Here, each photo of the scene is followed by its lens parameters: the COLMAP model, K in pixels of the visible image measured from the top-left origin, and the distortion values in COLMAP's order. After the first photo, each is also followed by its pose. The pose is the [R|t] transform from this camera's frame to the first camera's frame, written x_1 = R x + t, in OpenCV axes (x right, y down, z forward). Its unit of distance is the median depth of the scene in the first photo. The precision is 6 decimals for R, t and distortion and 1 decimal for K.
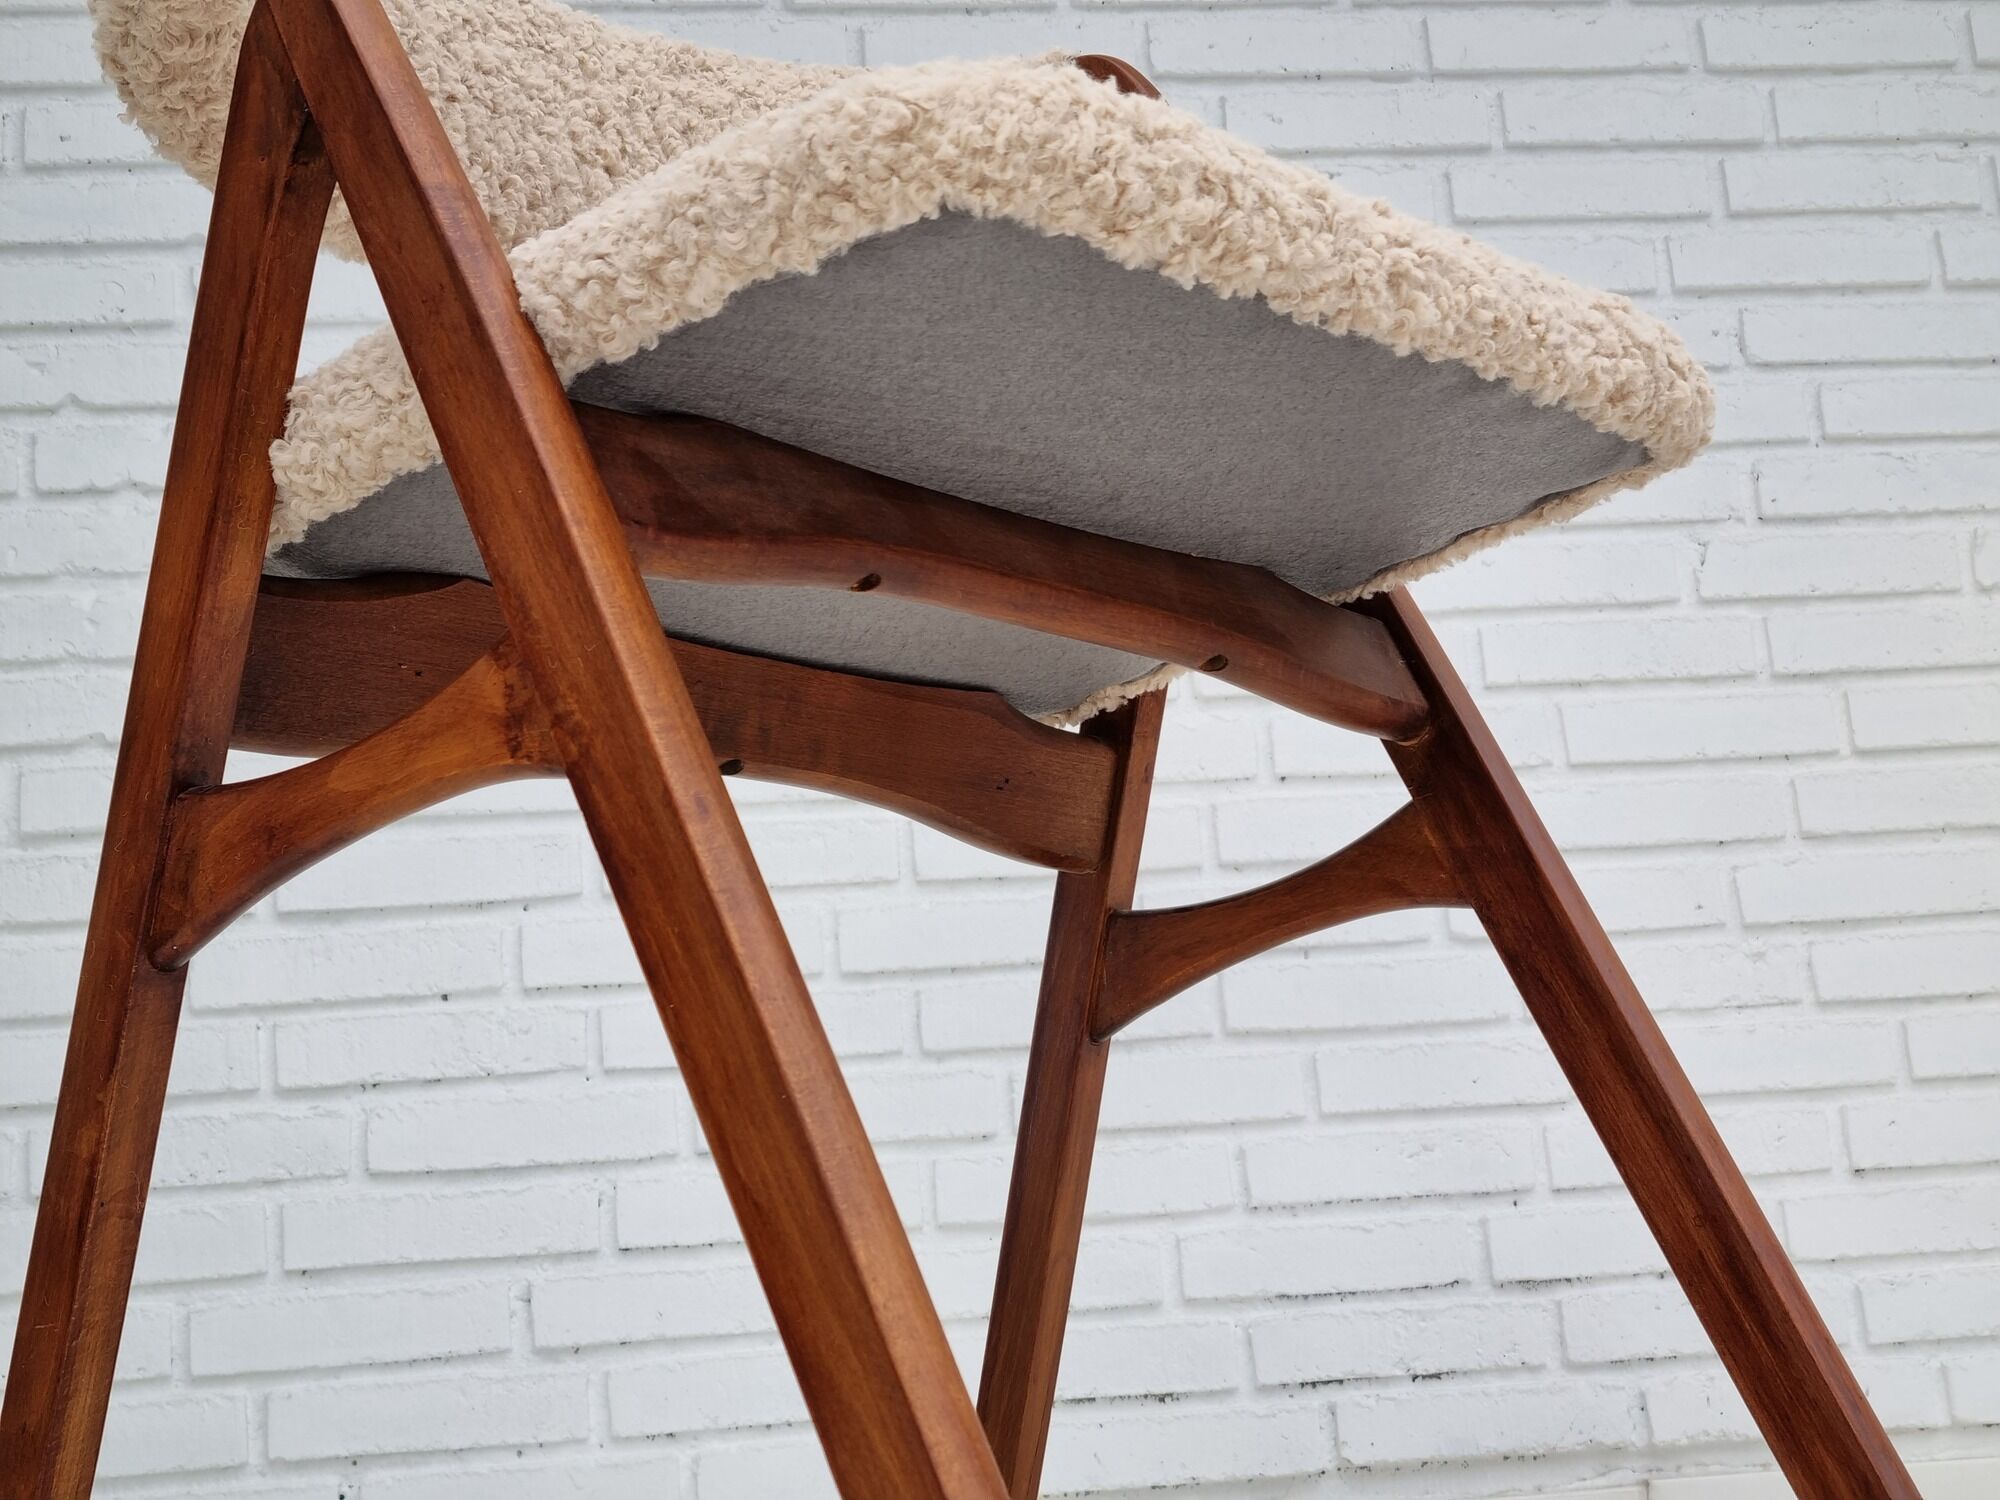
lens RADIAL K [[3047.9, 0, 1010.7], [0, 3047.9, 700.9], [0, 0, 1]] dist [0.118236, -0.350110]
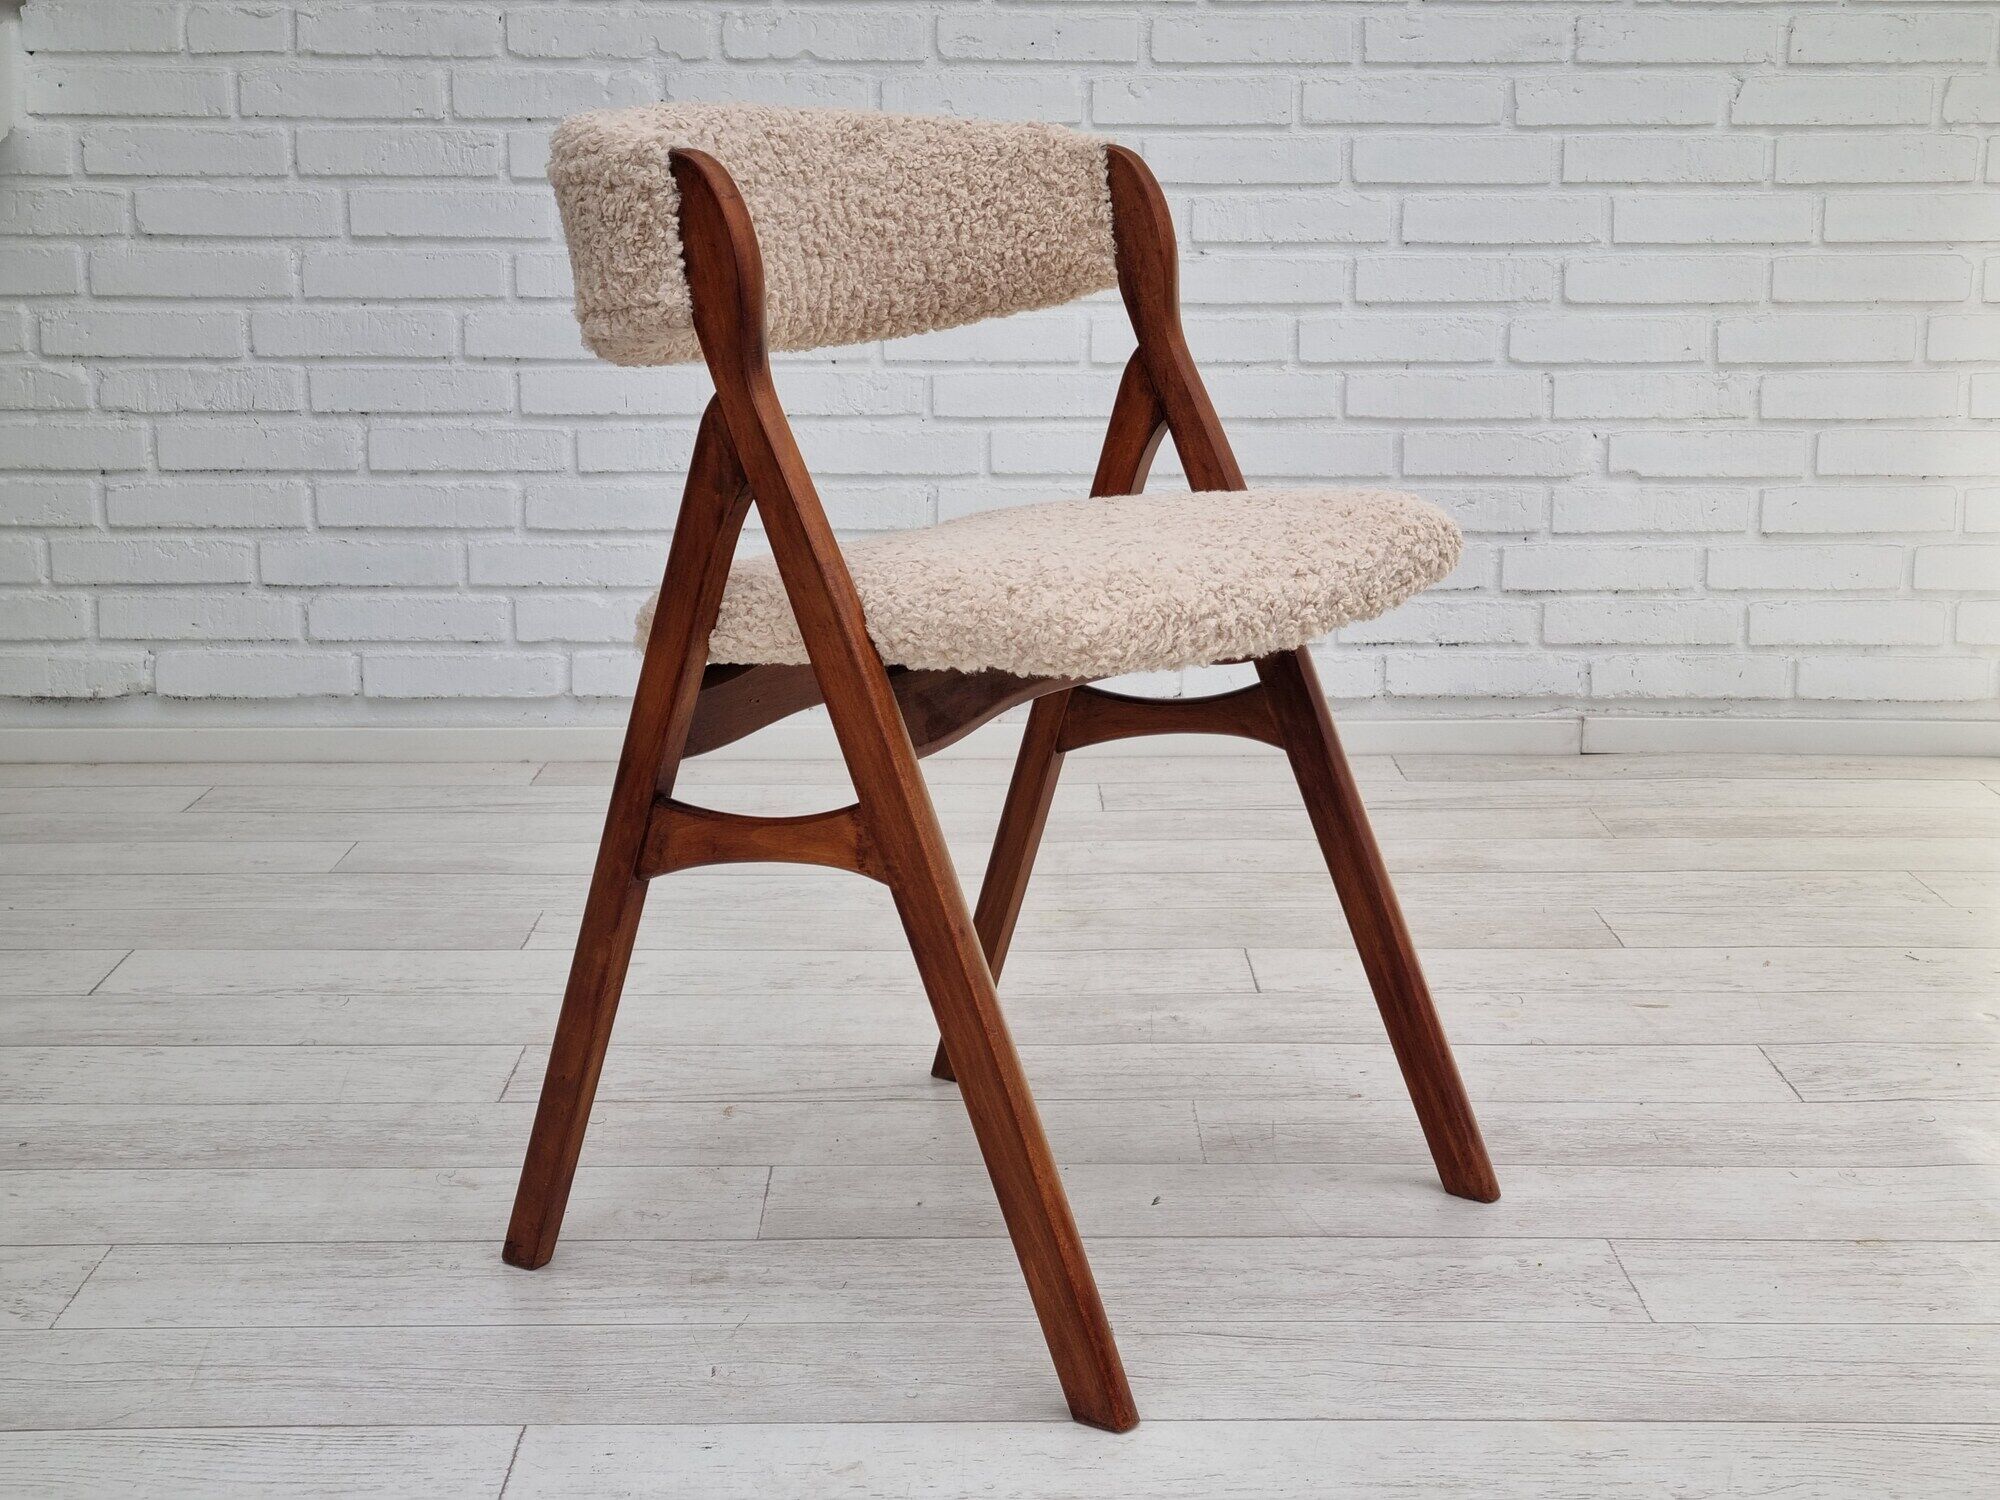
lens RADIAL K [[3041.5, 0, 1027.0], [0, 3041.5, 713.3], [0, 0, 1]] dist [0.112609, -0.318152]
pose [[0.989456, 0.103217, -0.101607, 0.084073], [-0.049708, 0.900918, 0.431134, -0.402603], [0.136040, -0.421537, 0.896549, -0.429120]]
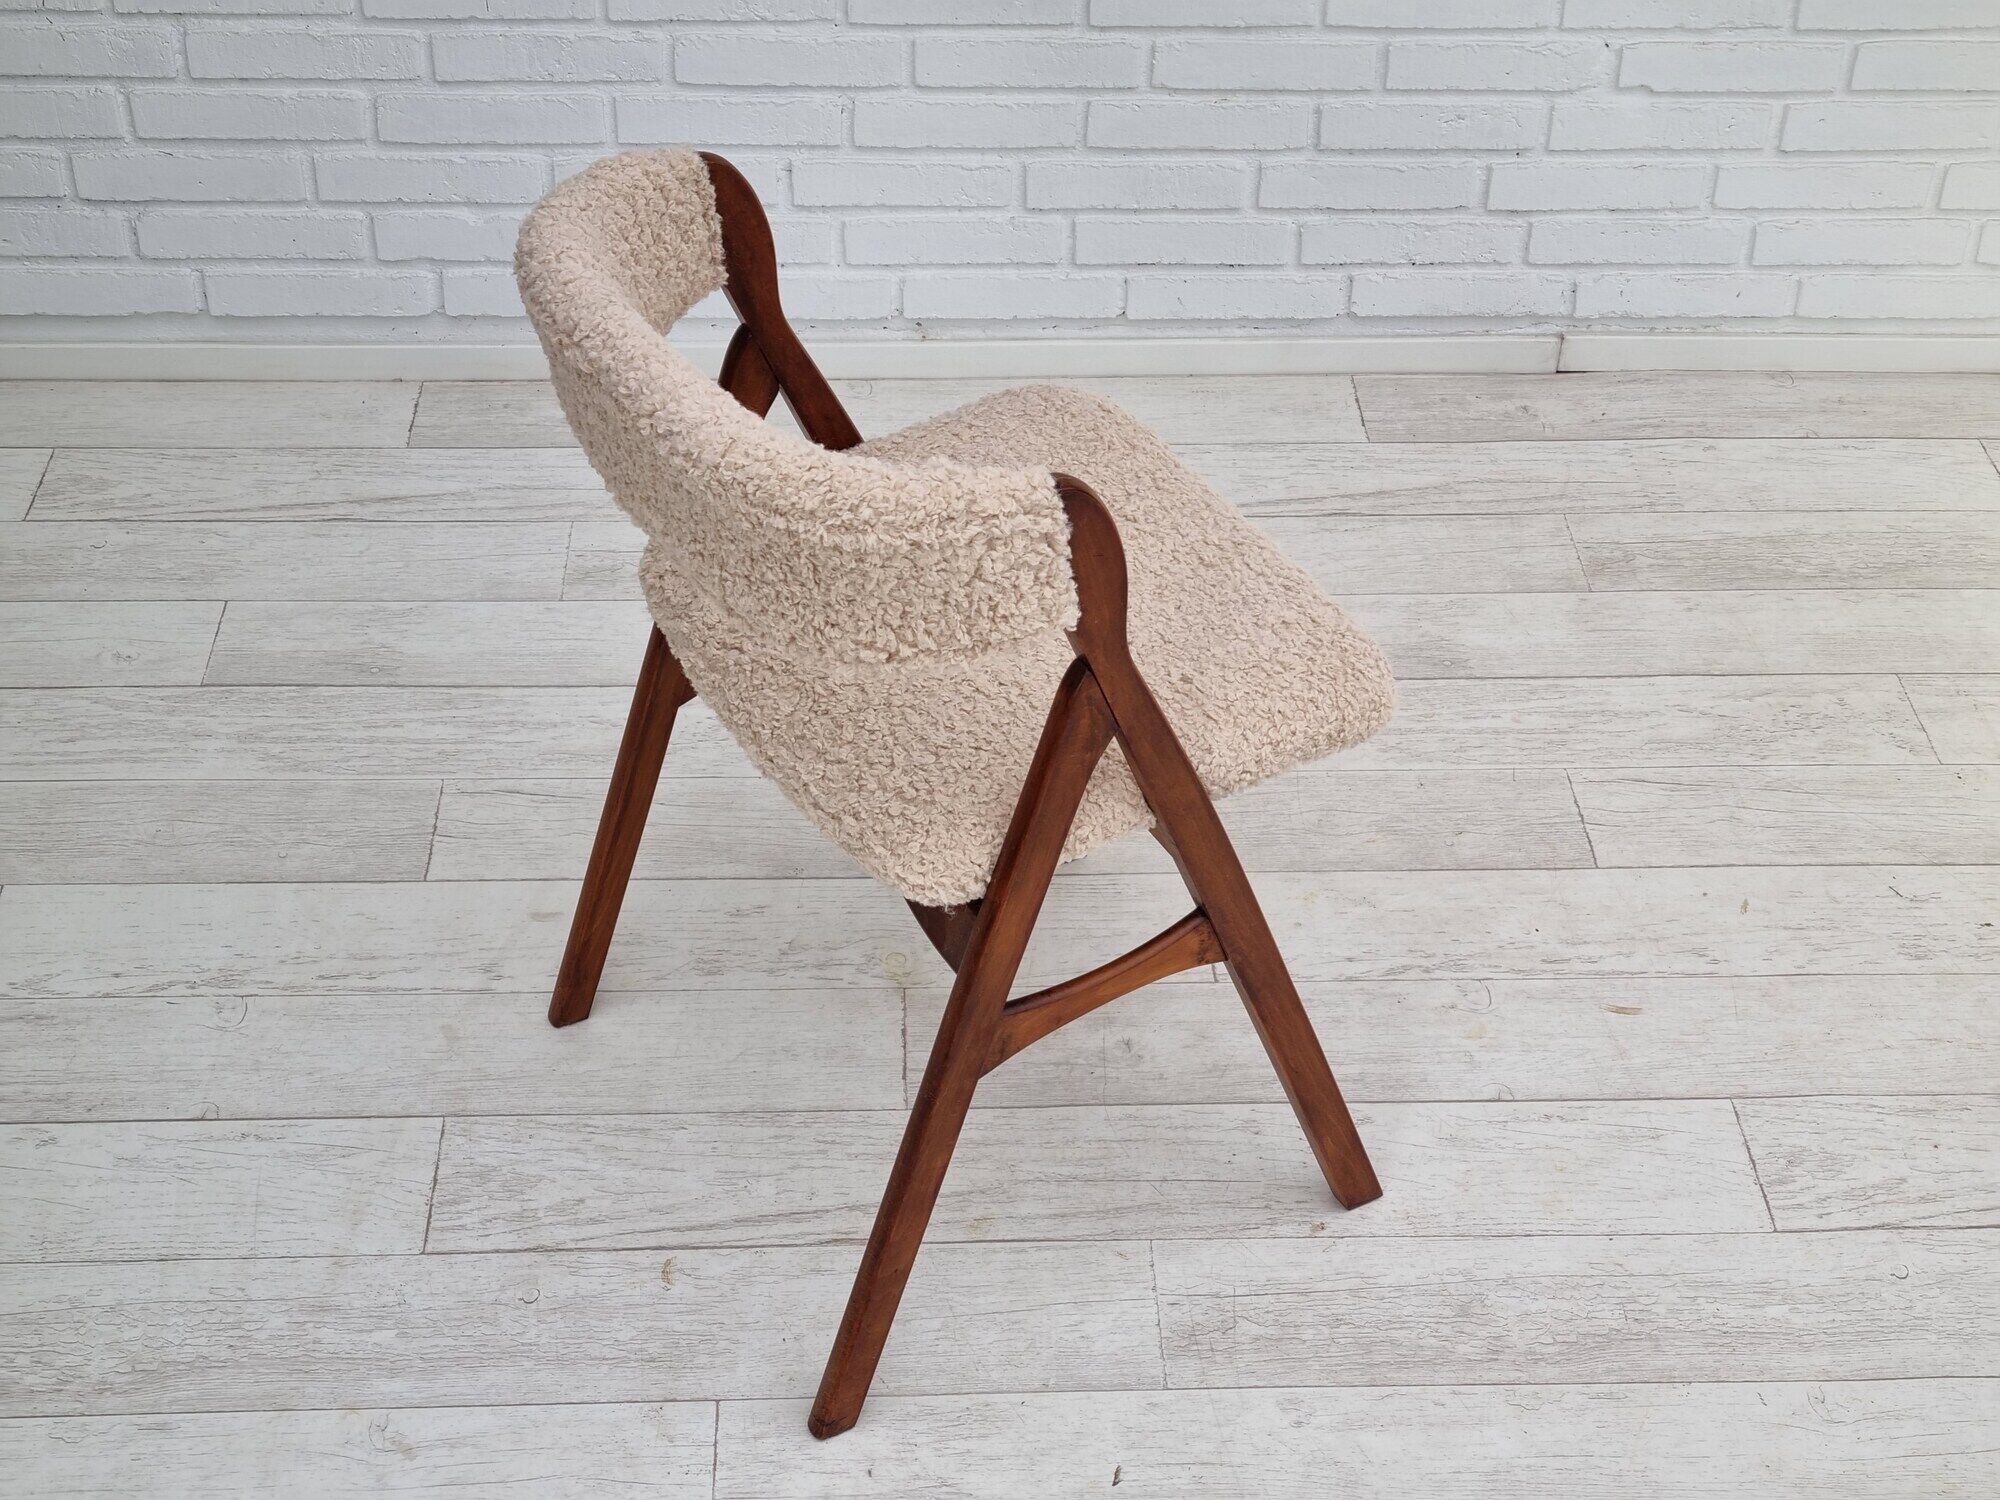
lens RADIAL K [[3052.7, 0, 1042.5], [0, 3052.7, 743.1], [0, 0, 1]] dist [0.096117, -0.200460]
pose [[0.990833, 0.135047, -0.003473, -0.002382], [-0.083529, 0.632652, 0.769919, -0.701466], [0.106172, -0.762571, 0.638133, -0.079309]]
